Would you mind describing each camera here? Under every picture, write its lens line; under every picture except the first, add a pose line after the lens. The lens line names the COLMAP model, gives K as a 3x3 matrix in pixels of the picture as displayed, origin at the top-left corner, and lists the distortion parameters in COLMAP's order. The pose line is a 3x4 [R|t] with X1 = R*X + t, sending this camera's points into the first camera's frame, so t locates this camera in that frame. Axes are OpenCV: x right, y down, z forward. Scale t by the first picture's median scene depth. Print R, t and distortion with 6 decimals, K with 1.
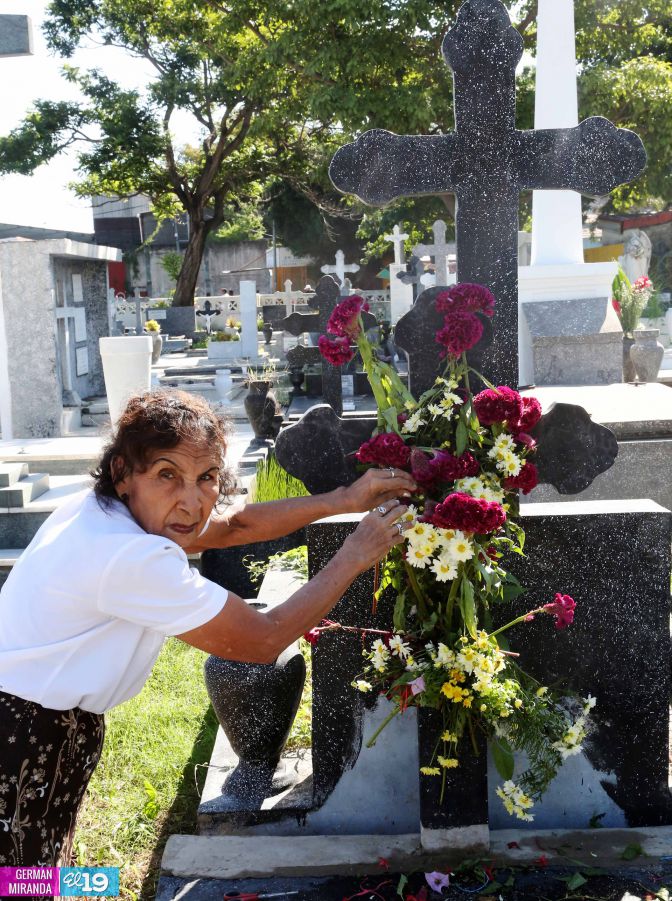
lens RADIAL K [[1420.8, 0, 336.0], [0, 1420.8, 450.5], [0, 0, 1]] dist [0.126524, 0.209078]
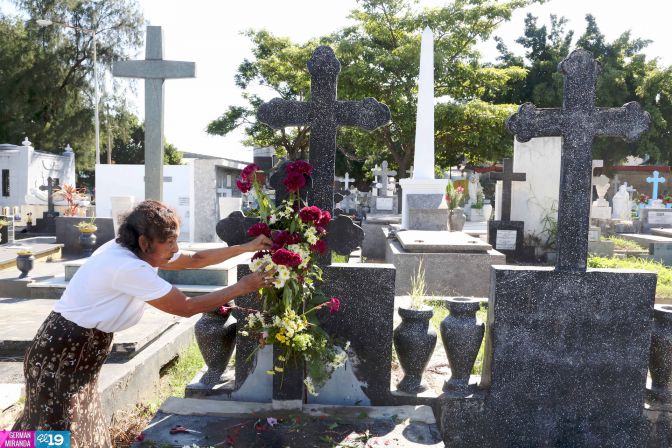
lens RADIAL K [[610.2, 0, 336.0], [0, 610.2, 224.0], [0, 0, 1]] dist [0.036807, 0.002313]
pose [[0.997648, 0.059106, -0.034722, 0.173508], [-0.061109, 0.996338, -0.059794, 0.037108], [0.031061, 0.061775, 0.997607, 0.018290]]
